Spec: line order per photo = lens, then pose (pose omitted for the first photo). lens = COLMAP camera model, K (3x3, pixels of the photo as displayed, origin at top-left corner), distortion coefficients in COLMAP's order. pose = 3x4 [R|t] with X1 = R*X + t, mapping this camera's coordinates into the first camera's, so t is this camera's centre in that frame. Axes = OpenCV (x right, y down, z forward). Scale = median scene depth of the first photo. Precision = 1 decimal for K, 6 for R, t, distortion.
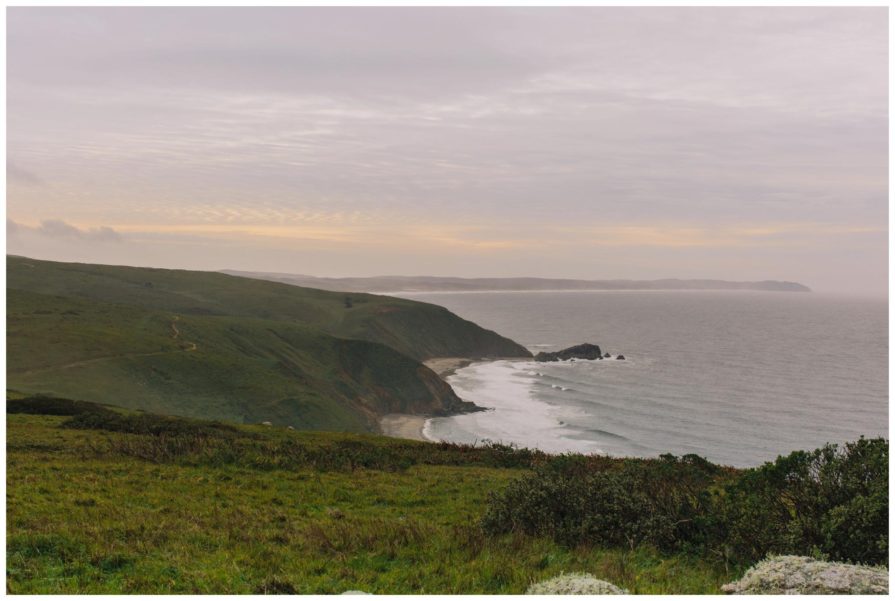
lens RADIAL K [[1286.5, 0, 447.5], [0, 1286.5, 300.5], [0, 0, 1]] dist [0.022715, 0.039988]
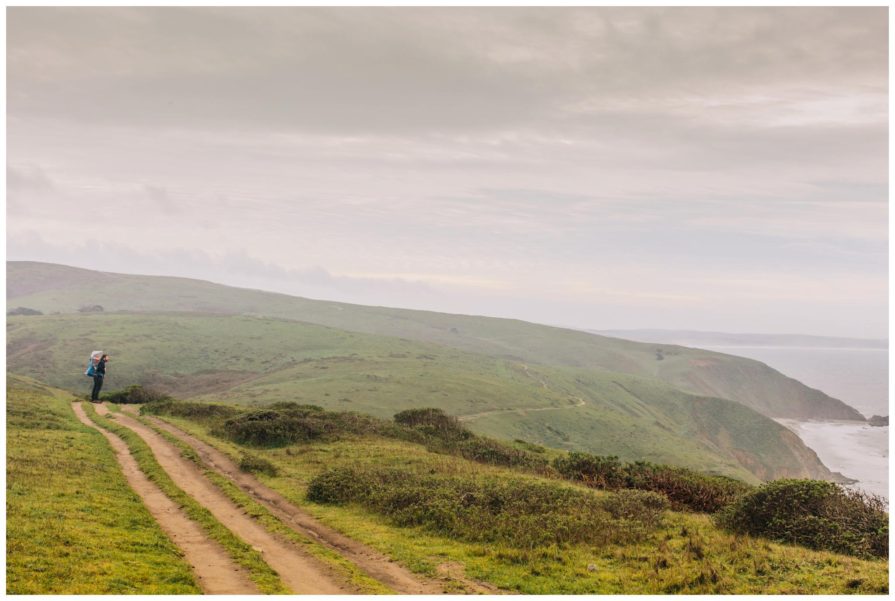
lens RADIAL K [[1278.4, 0, 447.5], [0, 1278.4, 300.5], [0, 0, 1]] dist [0.020939, -0.022860]
pose [[0.978423, 0.020551, -0.205586, -0.068144], [-0.028680, 0.998917, -0.036639, 0.001627], [0.204611, 0.041745, 0.977953, 0.092558]]
